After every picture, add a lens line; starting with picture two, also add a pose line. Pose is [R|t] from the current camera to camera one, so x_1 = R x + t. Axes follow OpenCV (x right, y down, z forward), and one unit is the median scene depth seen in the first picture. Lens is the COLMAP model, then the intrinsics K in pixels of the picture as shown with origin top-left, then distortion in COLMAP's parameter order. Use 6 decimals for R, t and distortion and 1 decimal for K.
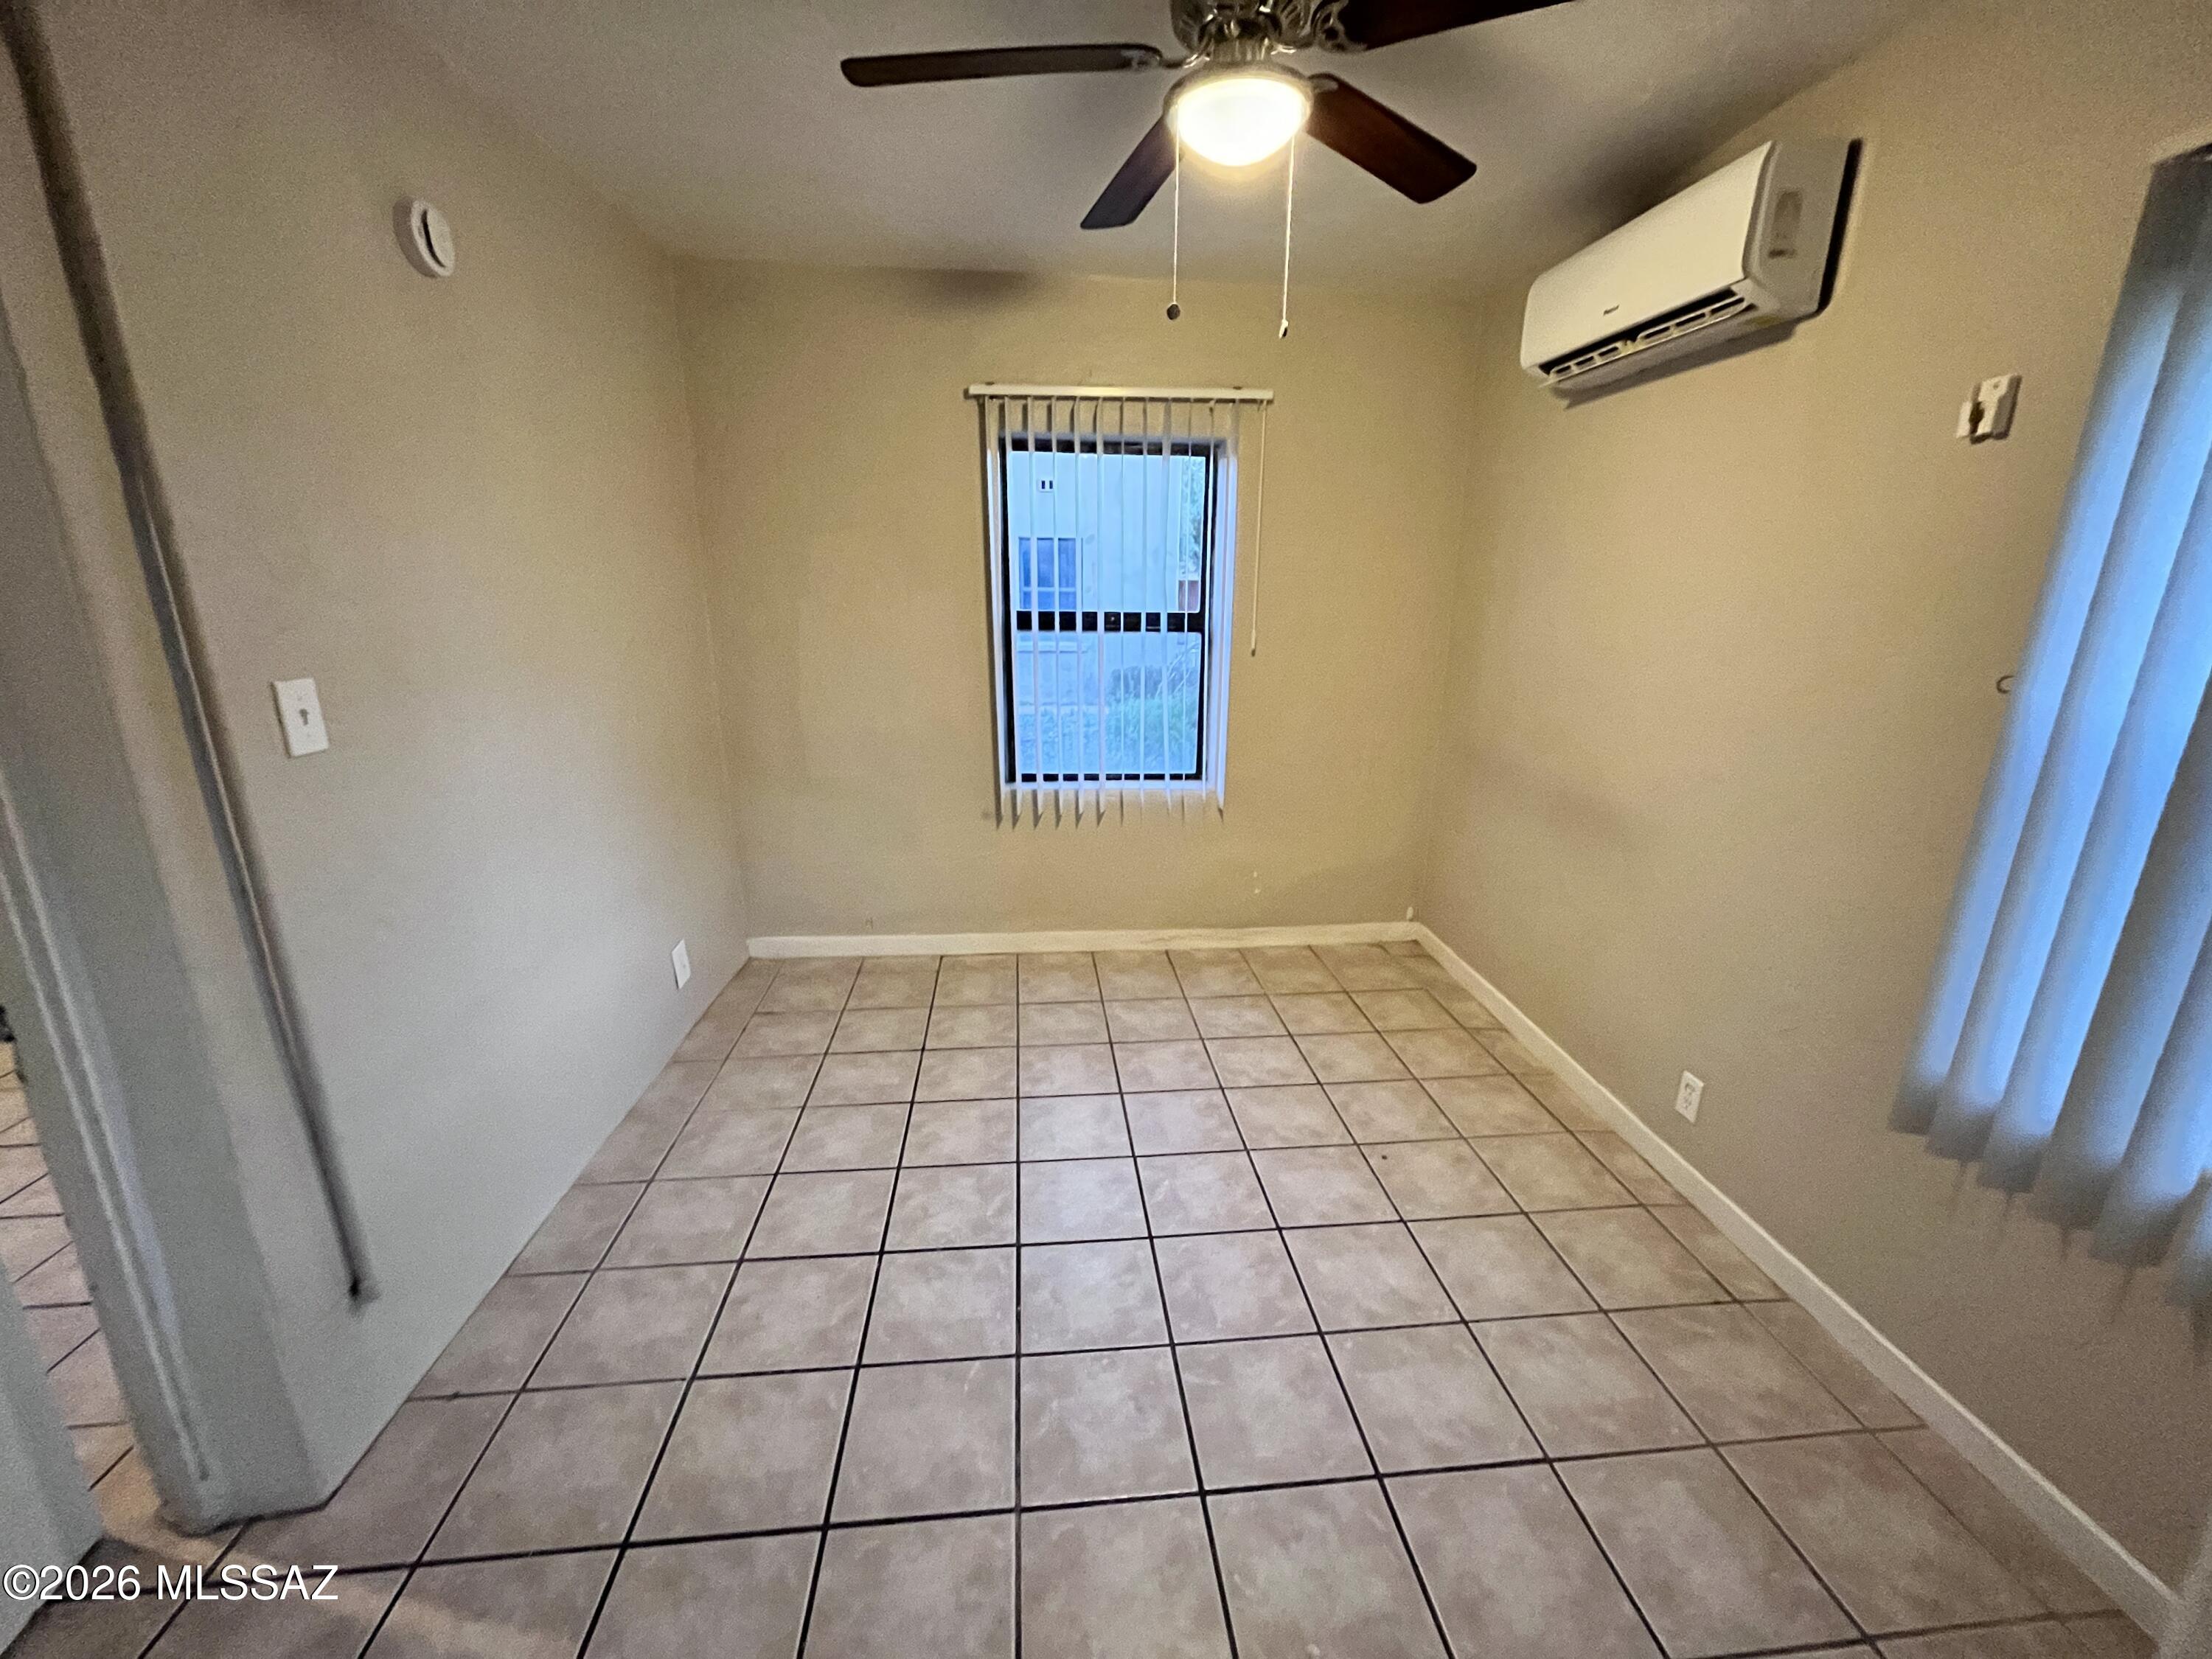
lens RADIAL K [[883.7, 0, 1115.0], [0, 883.7, 825.1], [0, 0, 1]] dist [-0.010946, -0.000234]
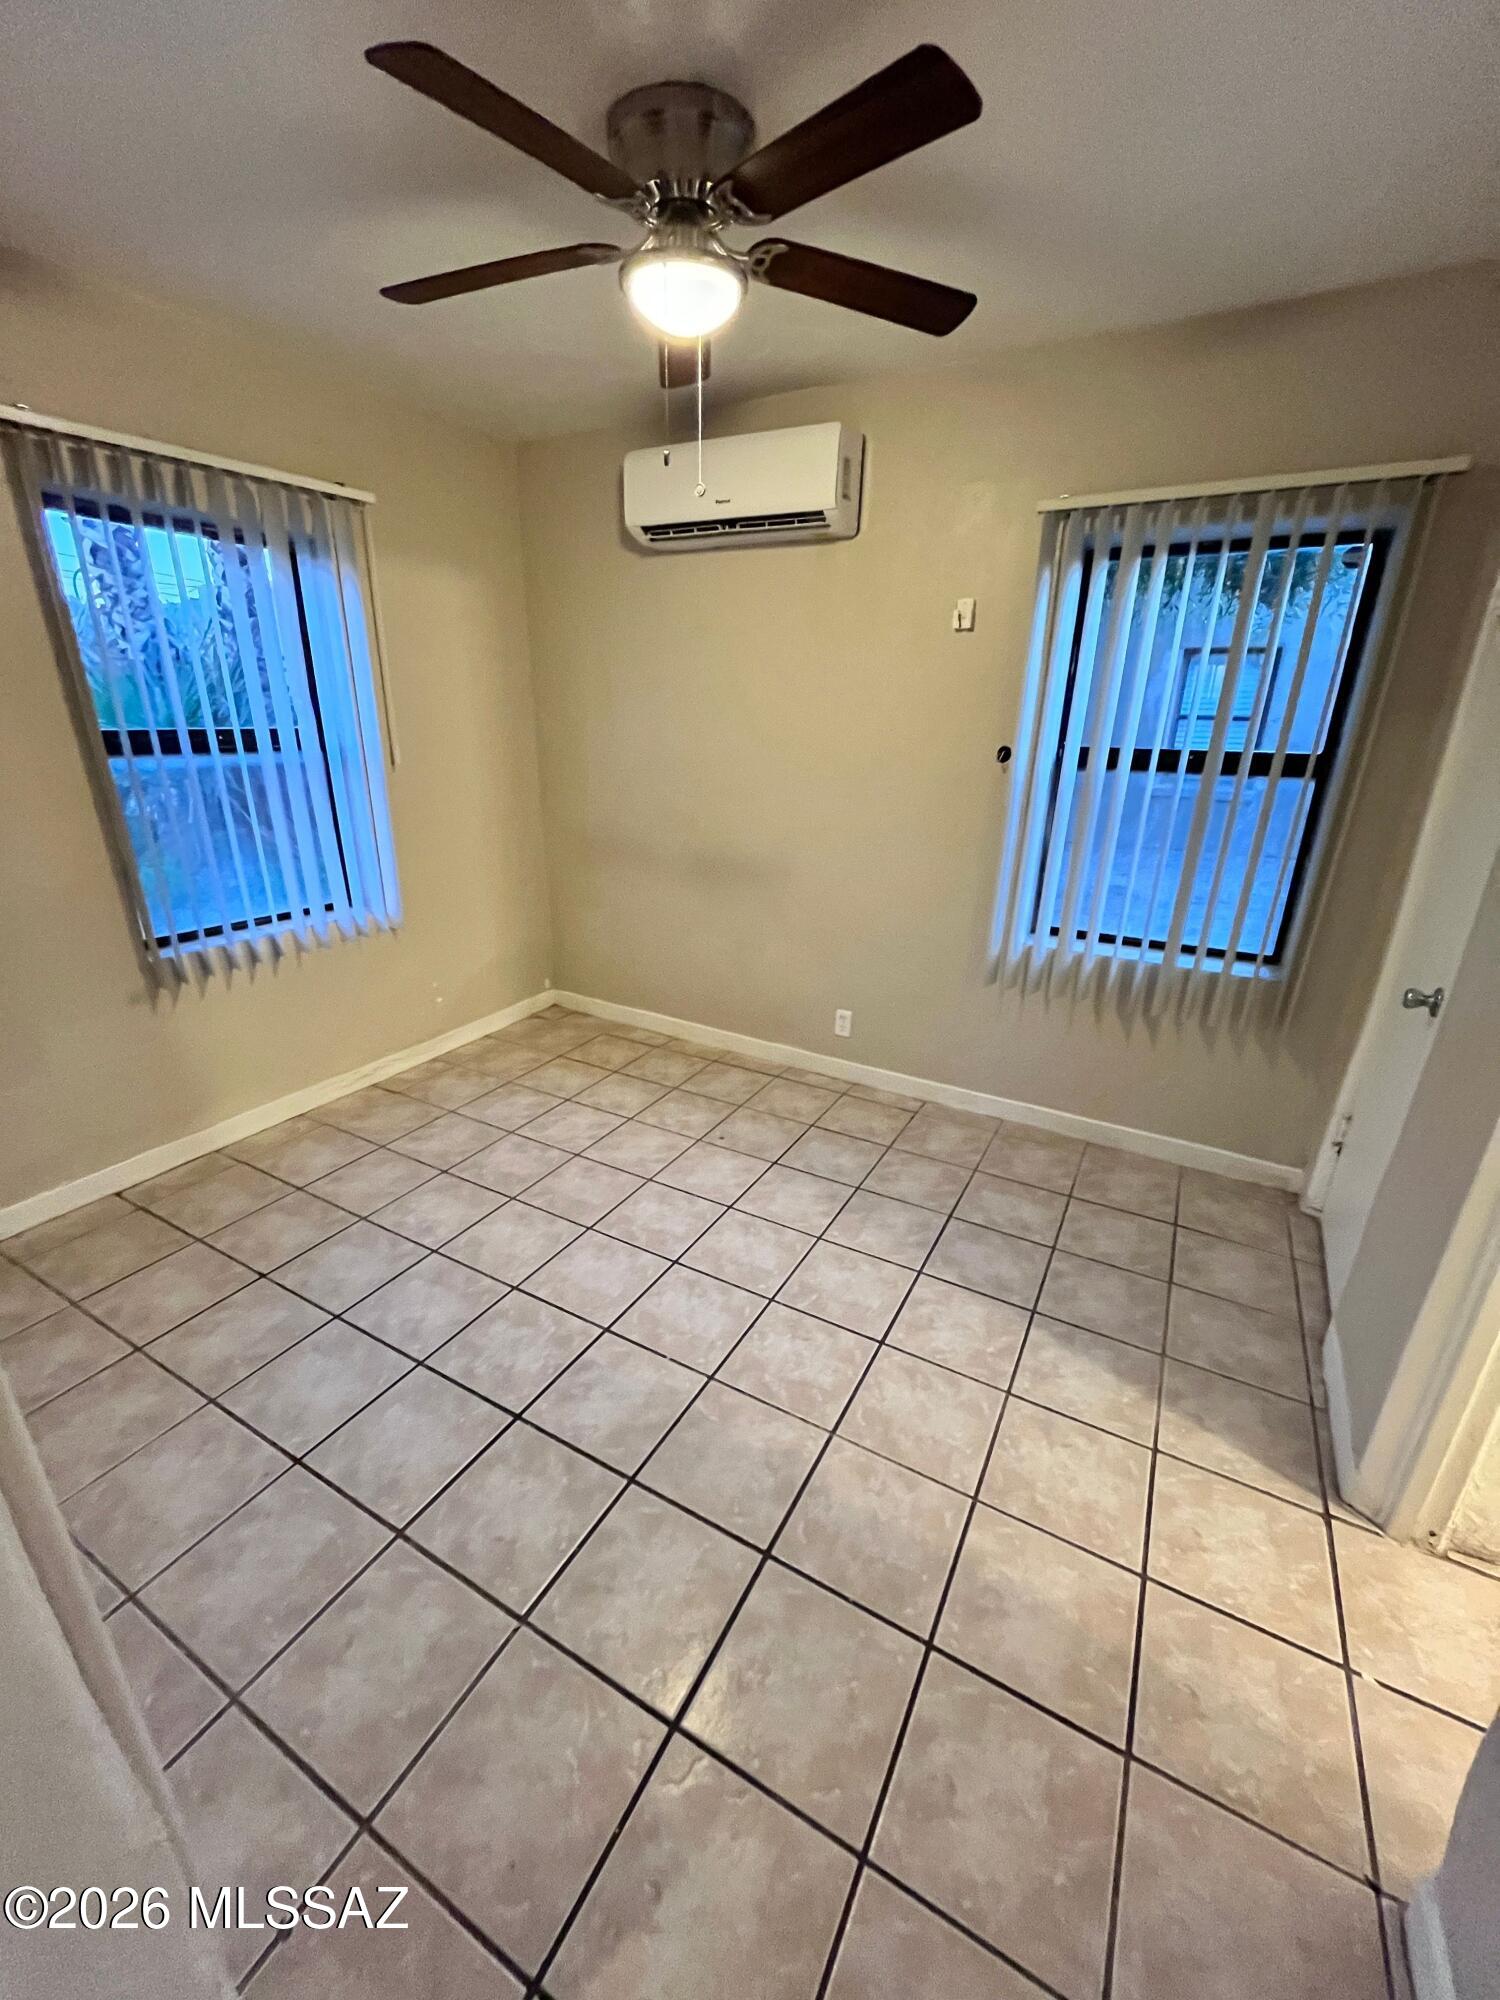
lens RADIAL K [[799.0, 0, 750.0], [0, 799.0, 1000.0], [0, 0, 1]] dist [-0.010946, -0.000234]
pose [[0.569988, -0.278461, 0.773029, -0.455935], [0.196874, 0.959700, 0.200540, -0.053594], [-0.797718, 0.037884, 0.601839, 0.173002]]
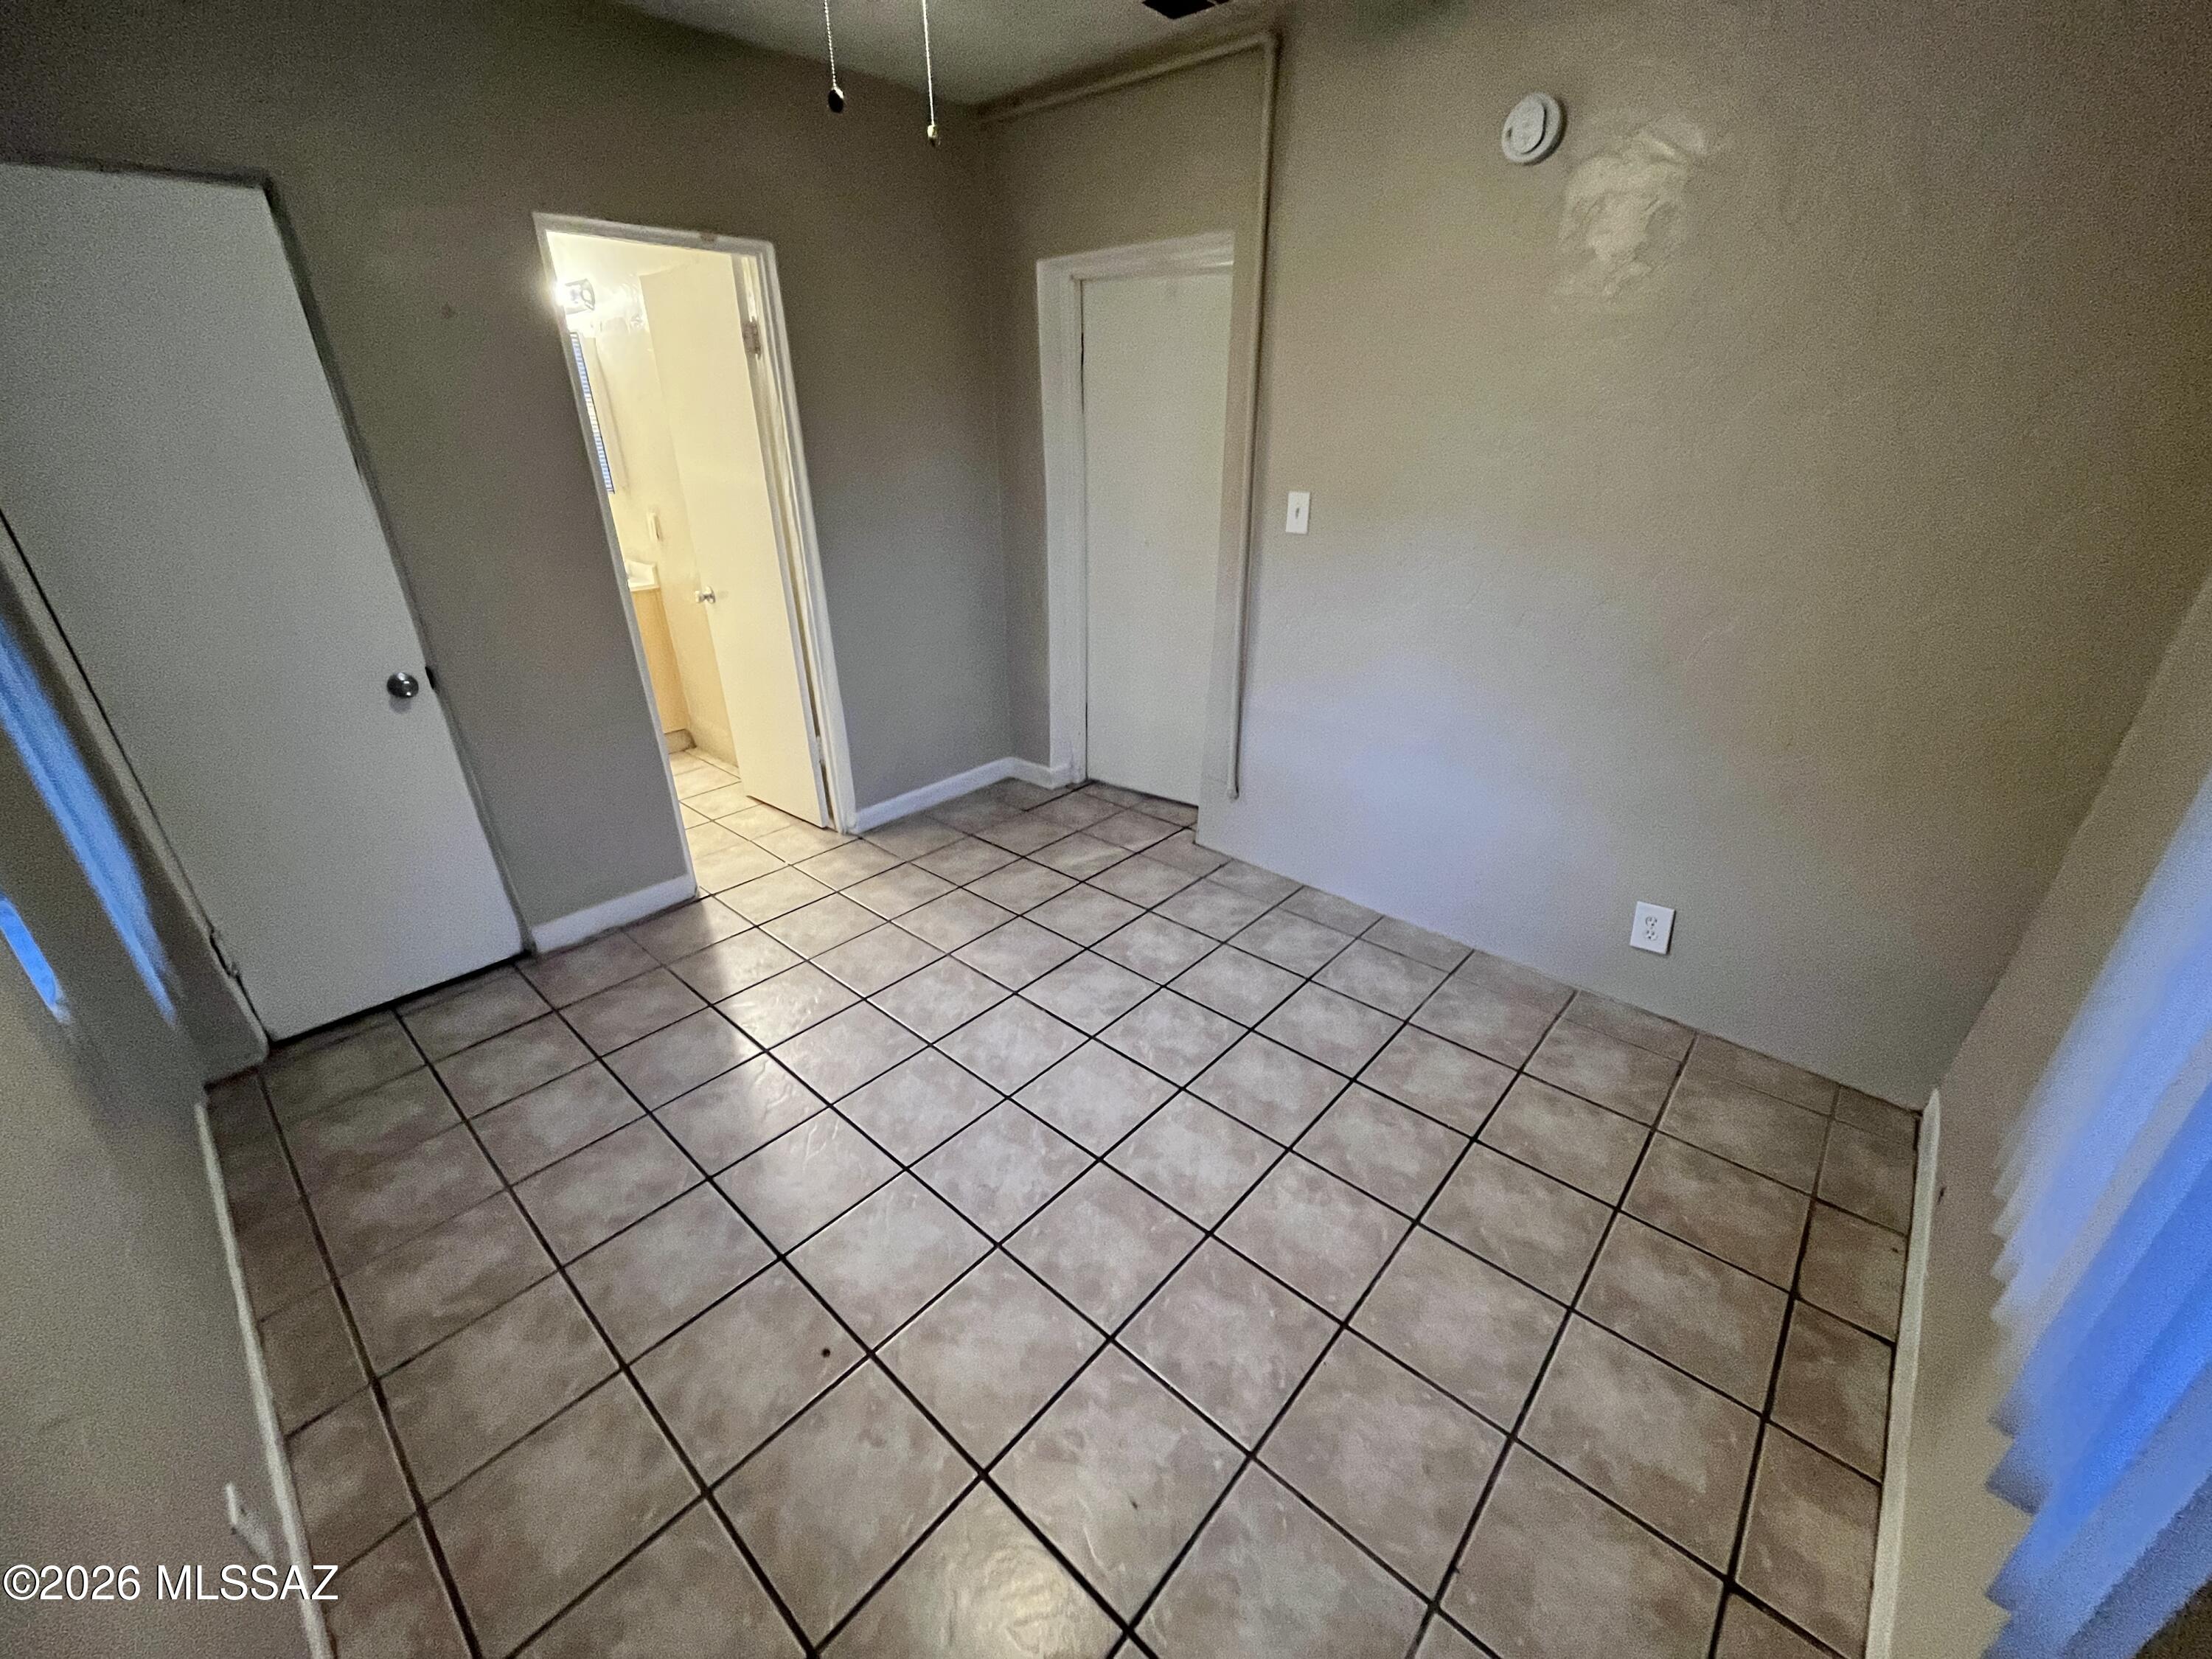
lens RADIAL K [[883.7, 0, 1115.0], [0, 883.7, 825.1], [0, 0, 1]] dist [-0.010946, -0.000234]
pose [[-0.735432, 0.282571, -0.615868, 0.358858], [-0.176845, 0.797356, 0.577018, -0.304534], [0.654114, 0.533270, -0.536430, 1.044805]]
